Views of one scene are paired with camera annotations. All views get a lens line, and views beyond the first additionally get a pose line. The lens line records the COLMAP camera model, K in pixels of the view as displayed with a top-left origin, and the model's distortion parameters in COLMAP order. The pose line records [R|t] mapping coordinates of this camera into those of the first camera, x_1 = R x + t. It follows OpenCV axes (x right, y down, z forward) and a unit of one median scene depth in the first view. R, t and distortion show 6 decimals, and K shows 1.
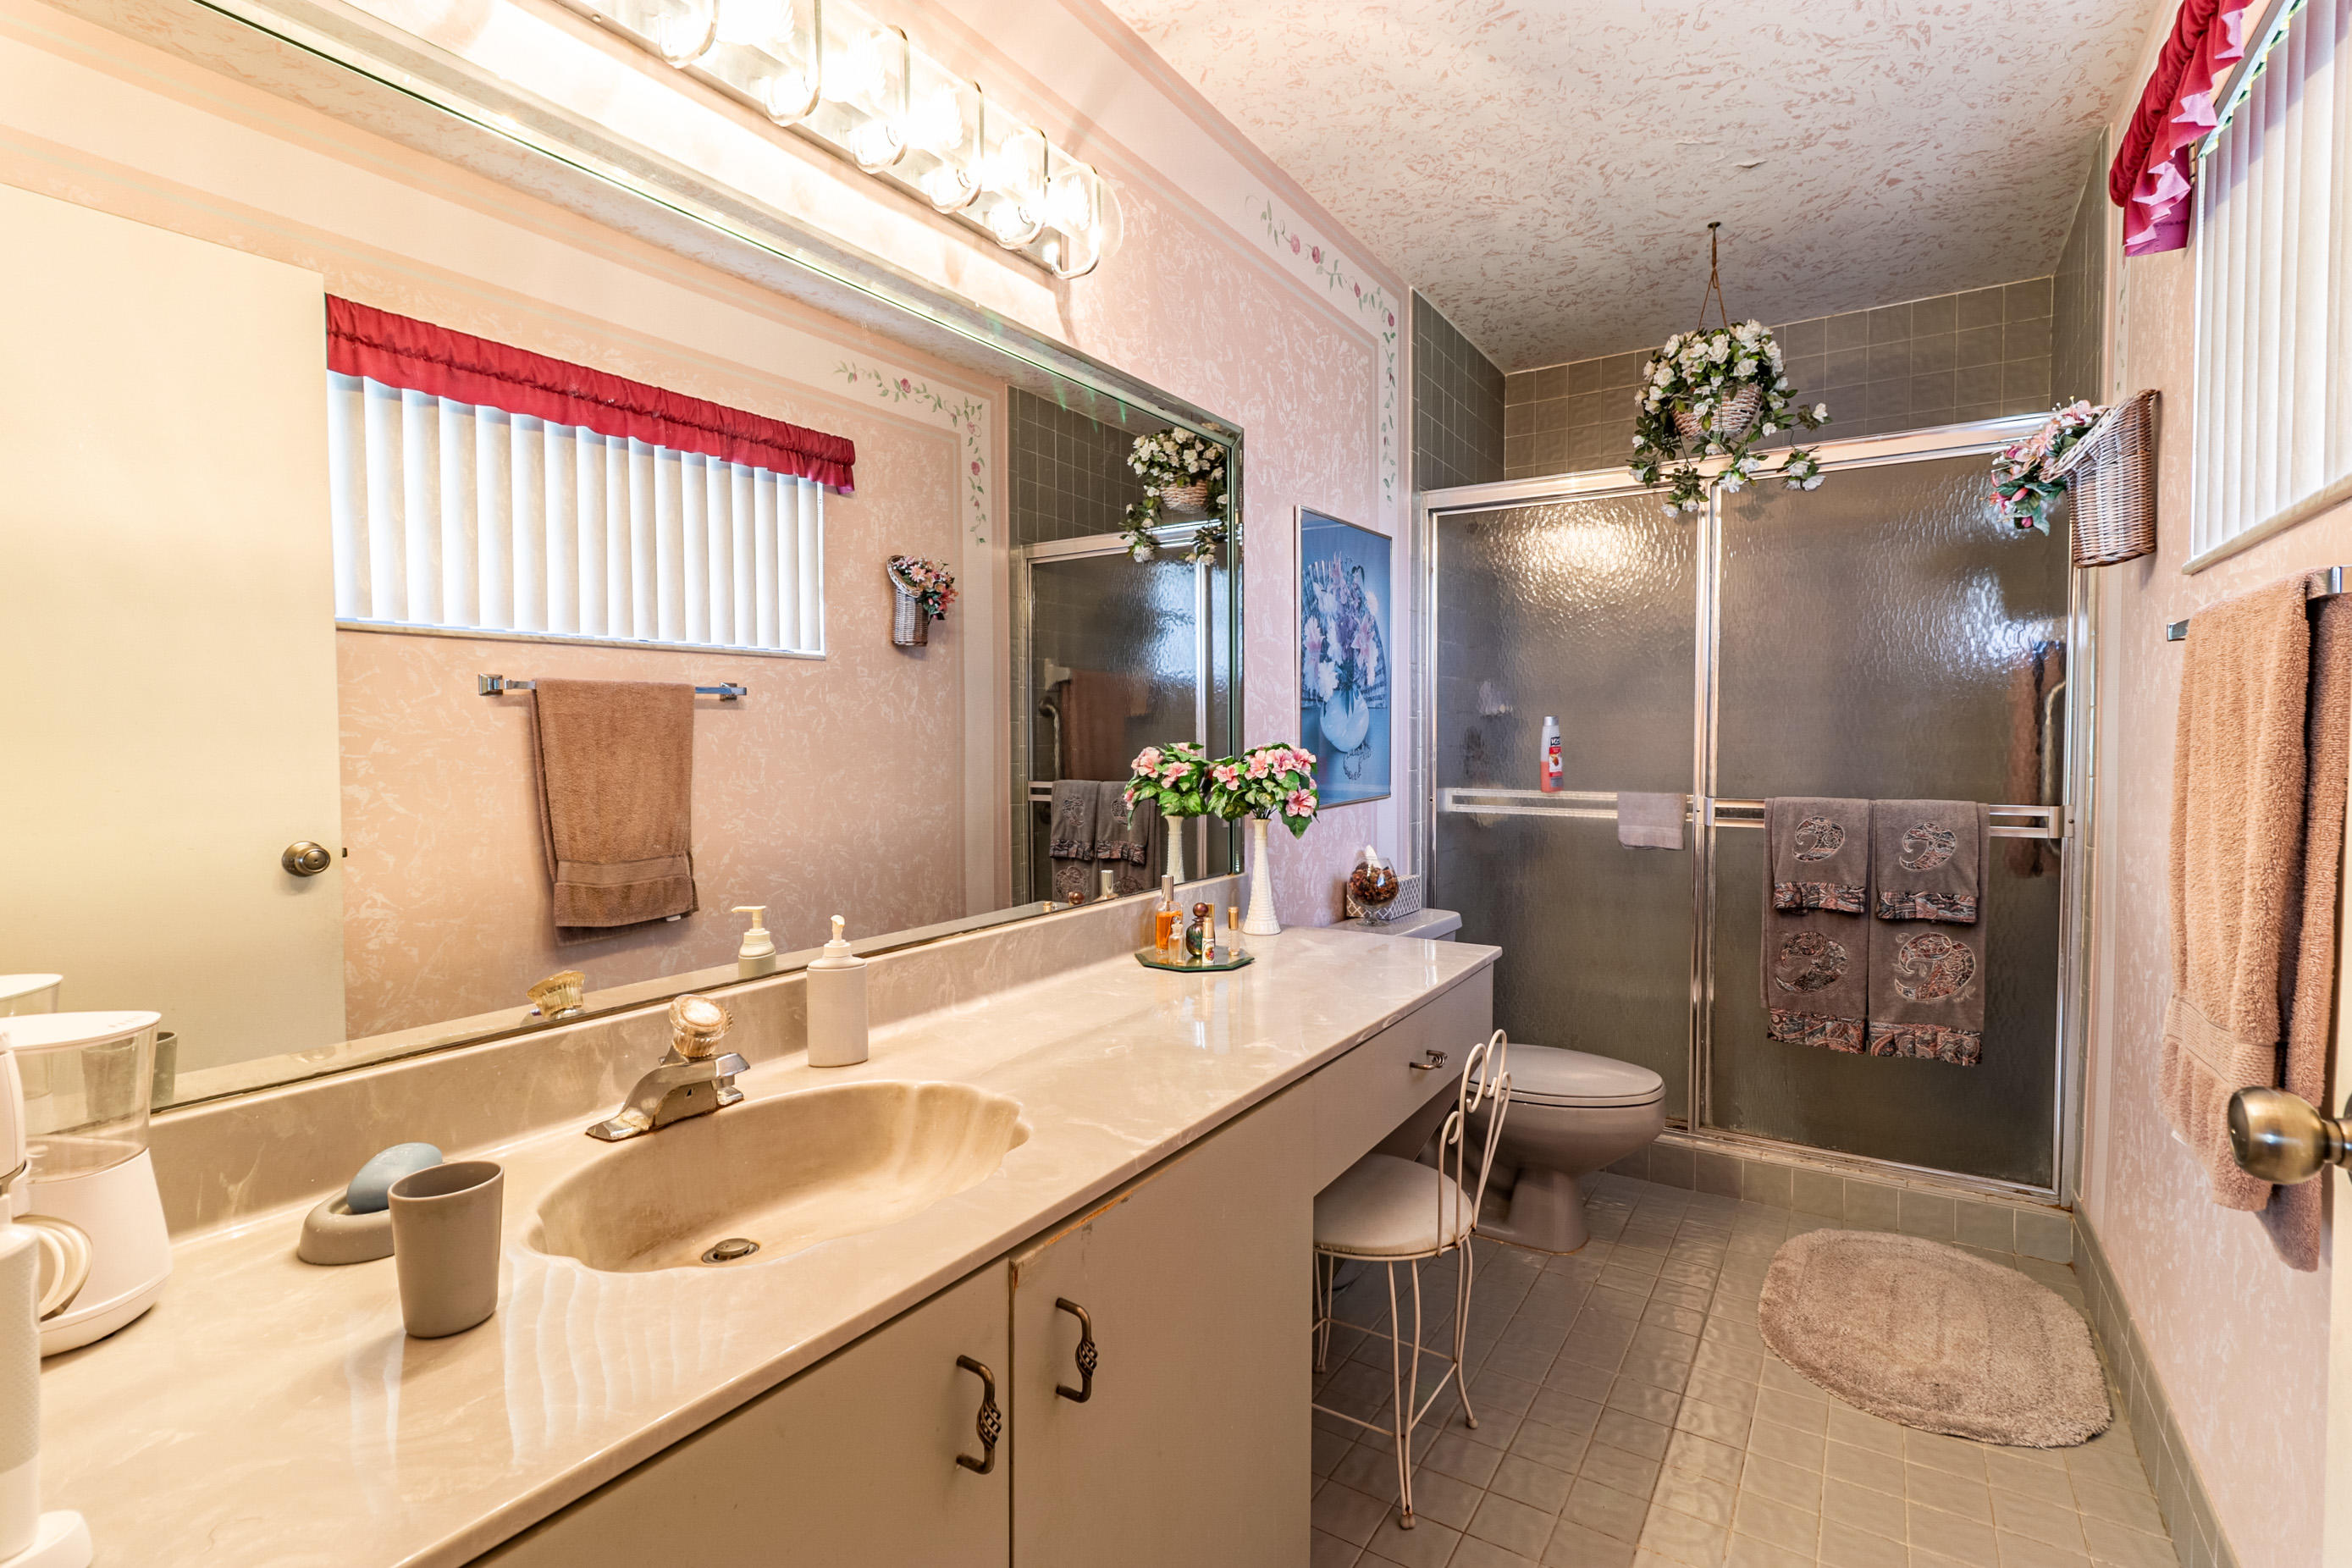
lens RADIAL K [[1093.9, 0, 1170.4], [0, 1093.9, 768.2], [0, 0, 1]] dist [0.002789, 0.001893]
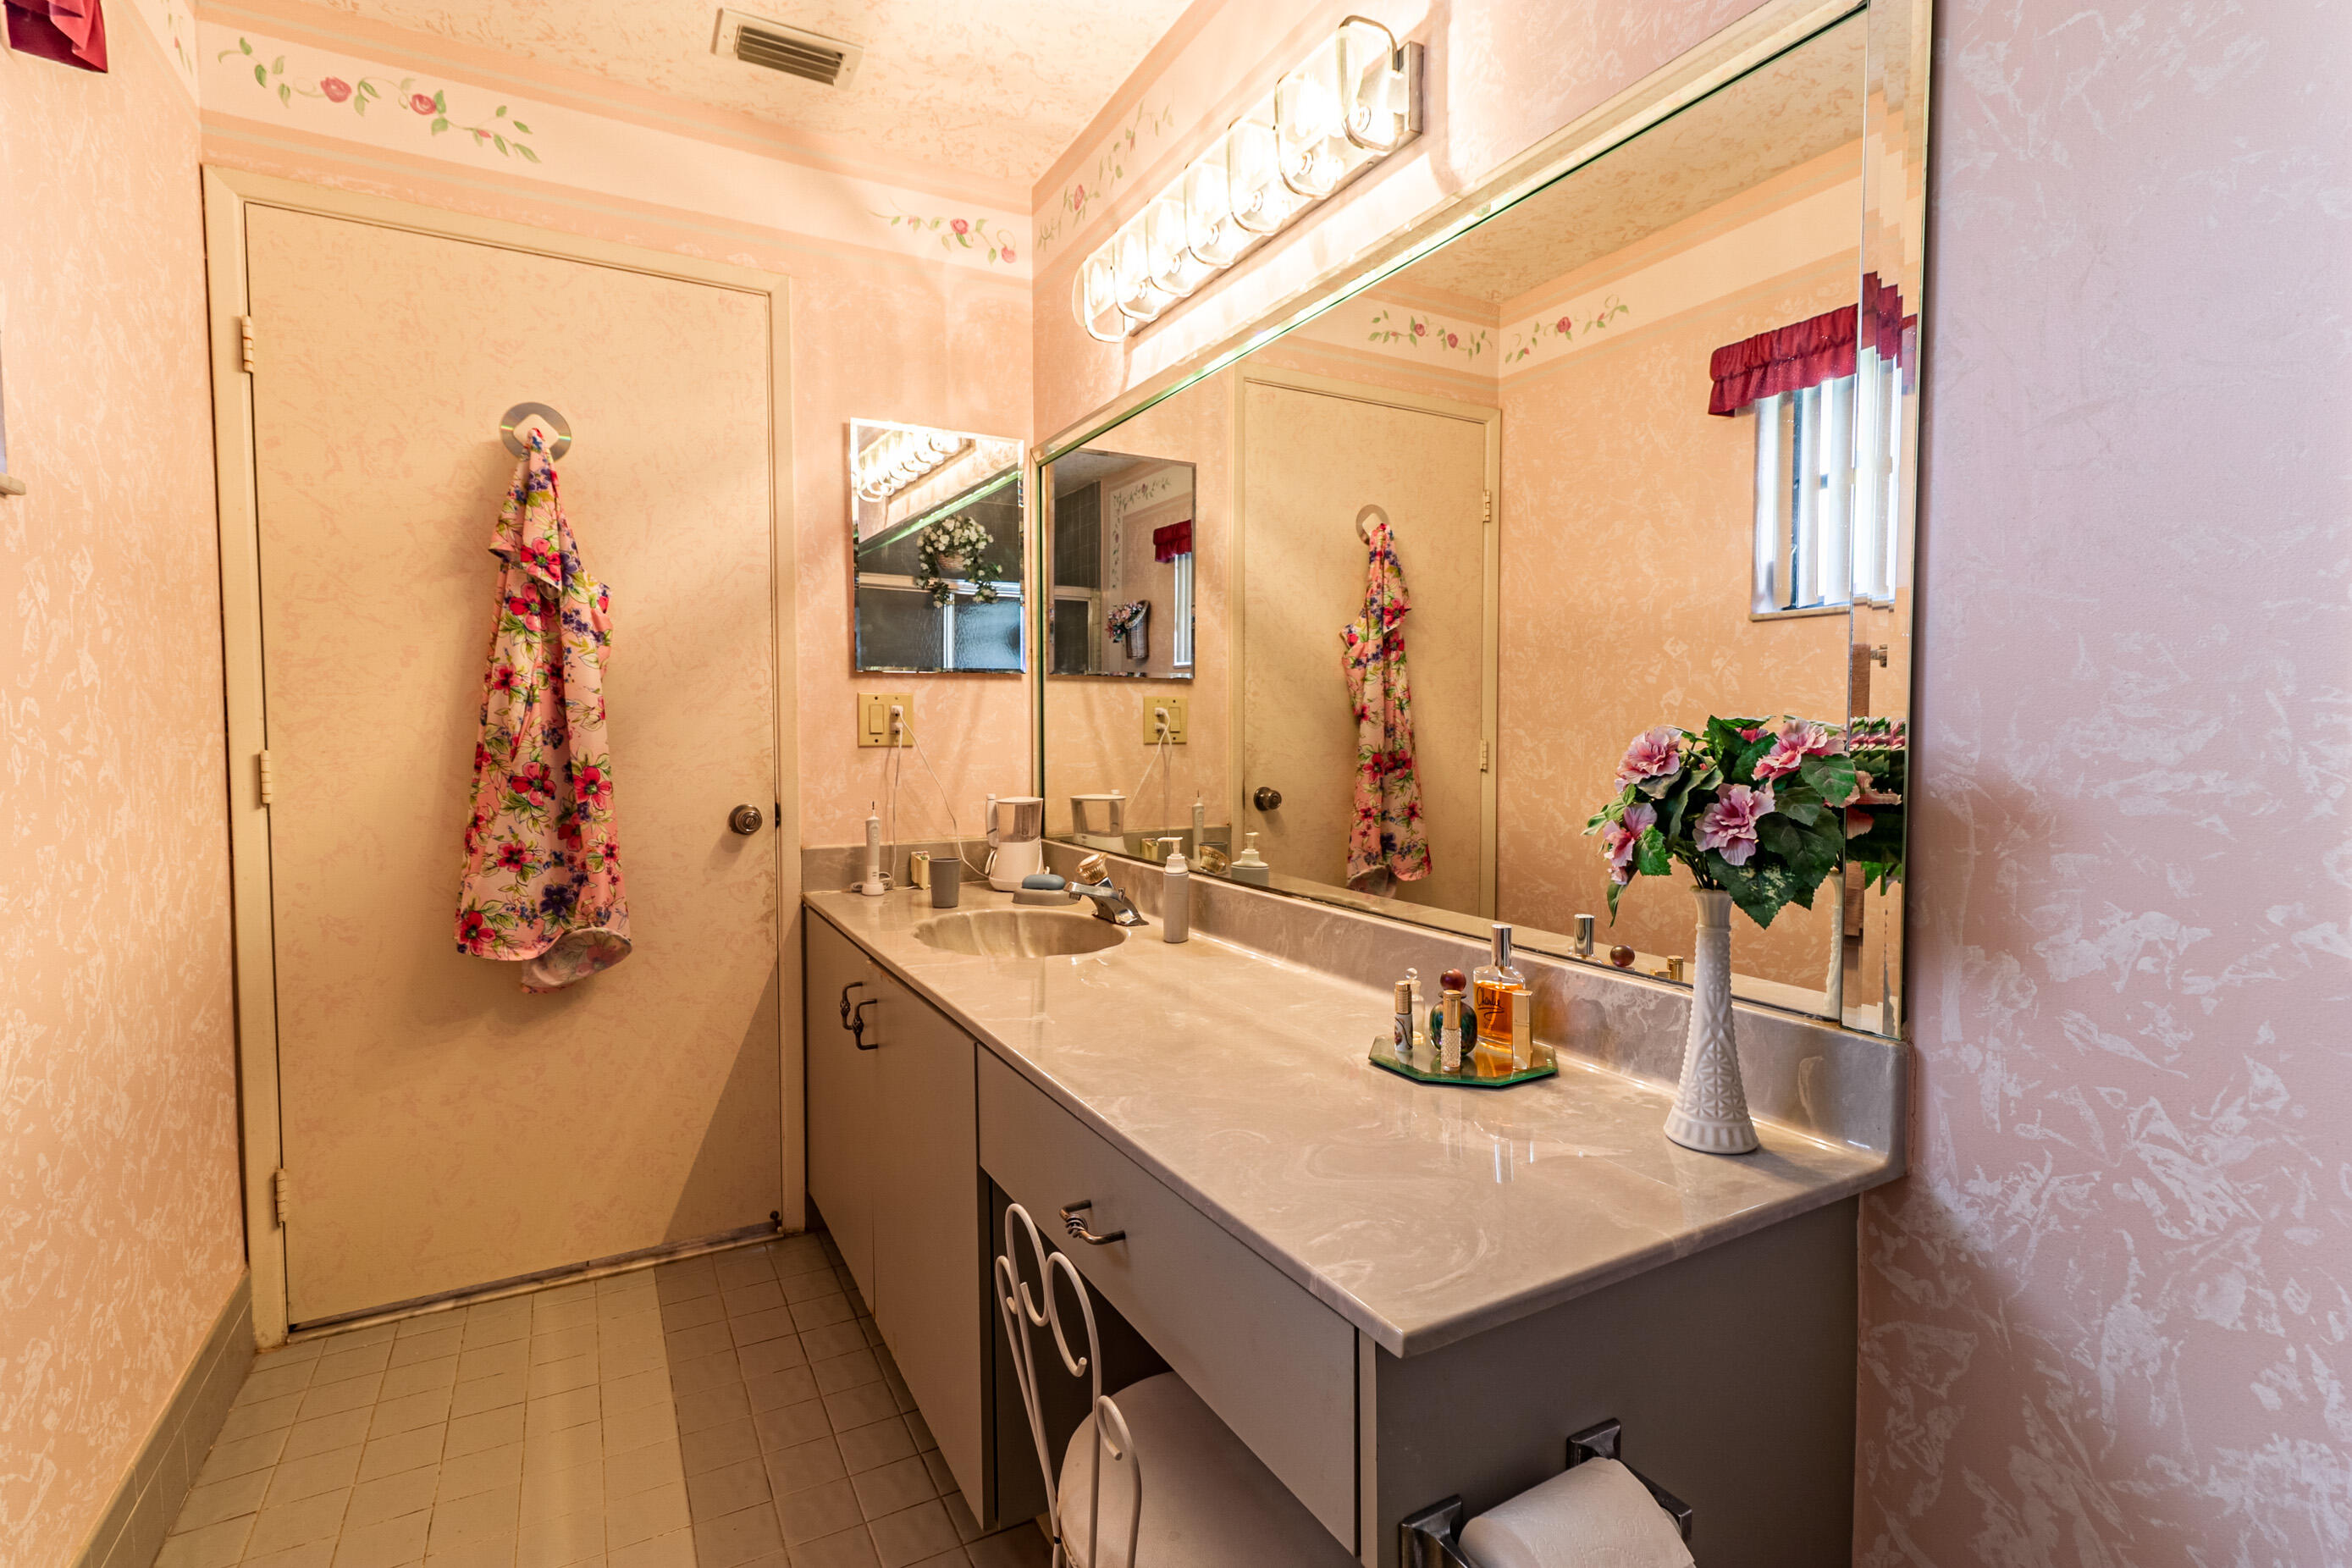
lens RADIAL K [[1093.9, 0, 1170.4], [0, 1093.9, 768.2], [0, 0, 1]] dist [0.002789, 0.001893]
pose [[-0.479774, 0.040542, -0.876455, 0.725475], [-0.023005, 0.998007, 0.058758, -0.029310], [0.877090, 0.048354, -0.477885, 1.280899]]
